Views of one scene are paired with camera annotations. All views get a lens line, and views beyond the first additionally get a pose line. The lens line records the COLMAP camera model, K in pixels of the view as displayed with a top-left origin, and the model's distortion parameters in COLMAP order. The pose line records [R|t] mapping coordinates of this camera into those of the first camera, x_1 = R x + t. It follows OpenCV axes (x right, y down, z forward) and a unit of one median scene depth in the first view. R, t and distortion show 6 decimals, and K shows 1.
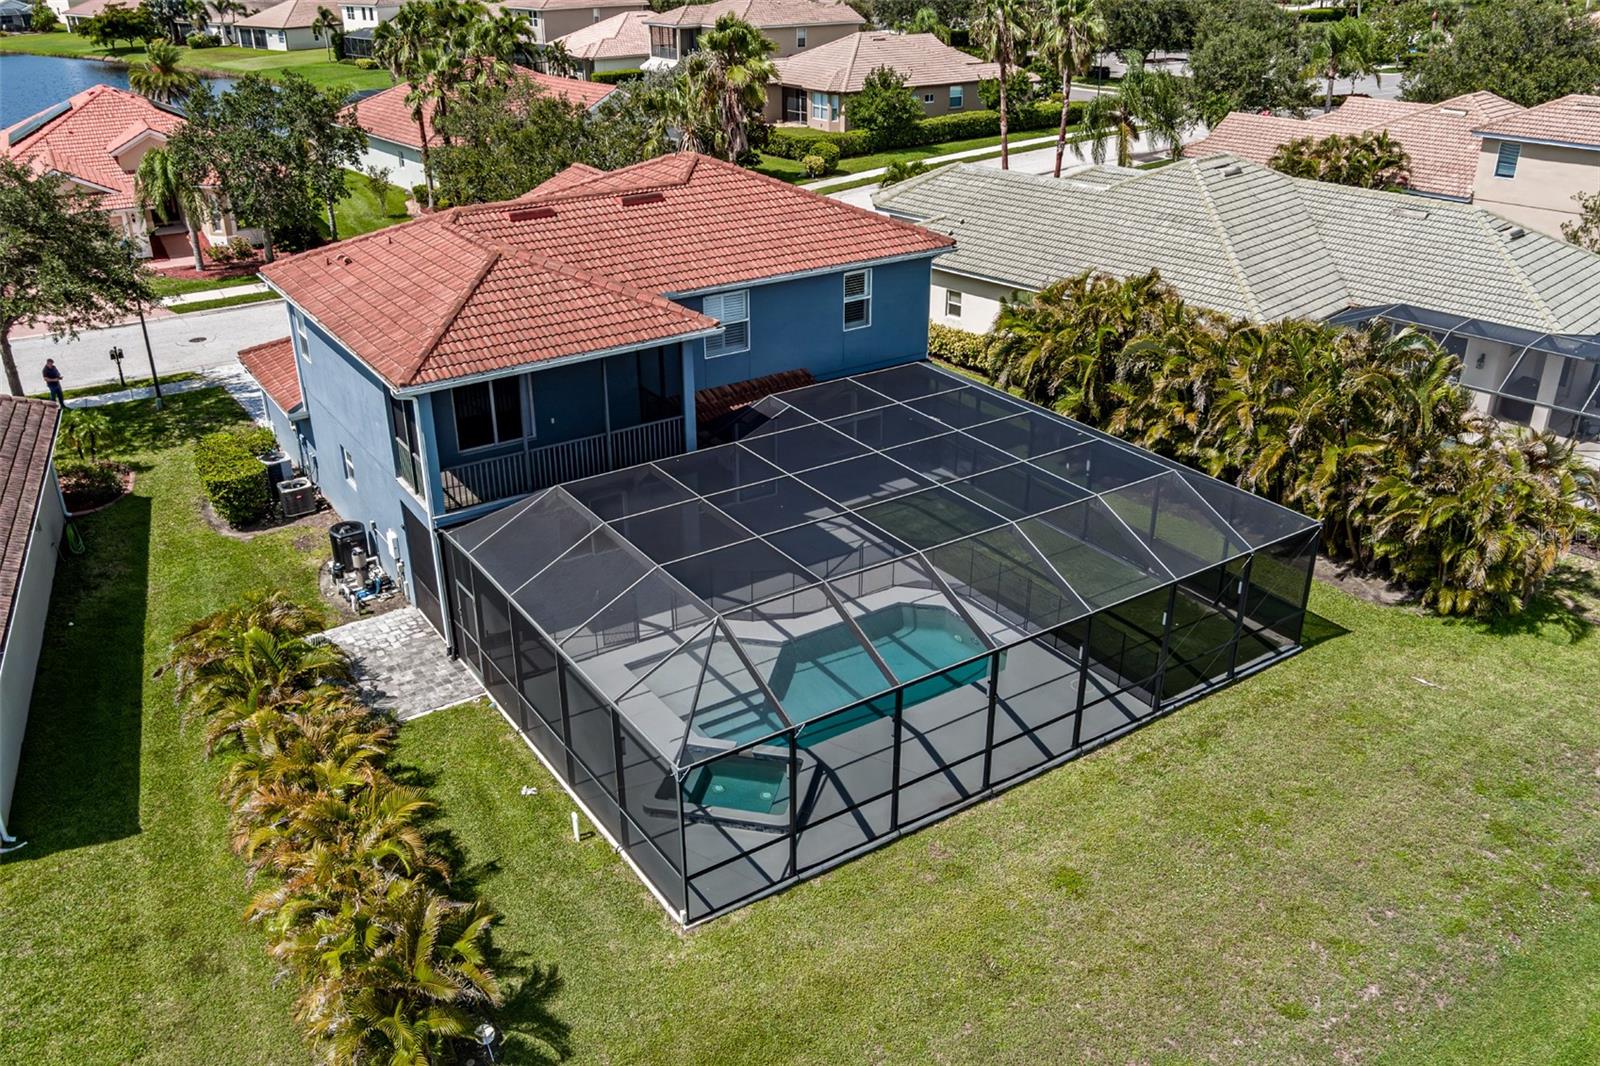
lens RADIAL K [[1250.9, 0, 800.0], [0, 1250.9, 533.0], [0, 0, 1]] dist [-0.077992, 0.041645]
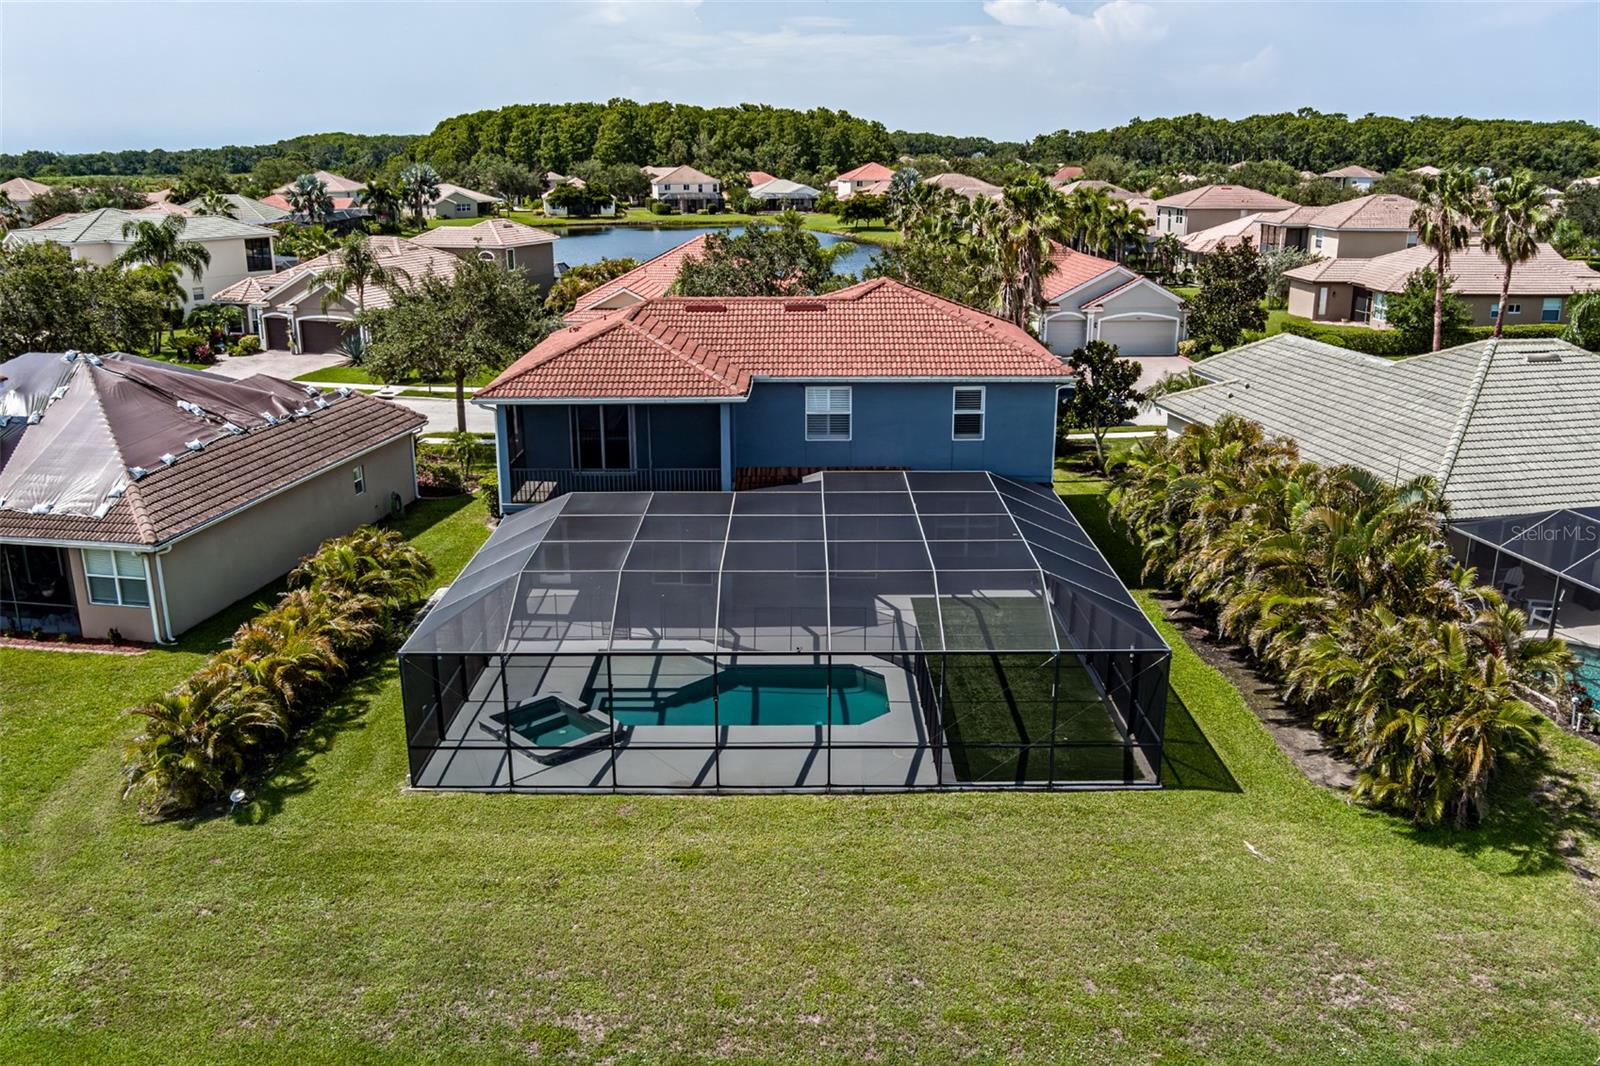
lens RADIAL K [[1235.6, 0, 800.0], [0, 1235.6, 533.0], [0, 0, 1]] dist [-0.124328, 0.081295]
pose [[0.834294, 0.161948, -0.526997, 0.169912], [-0.238665, 0.967765, -0.080435, 0.012385], [0.496983, 0.192882, 0.846052, 0.011962]]
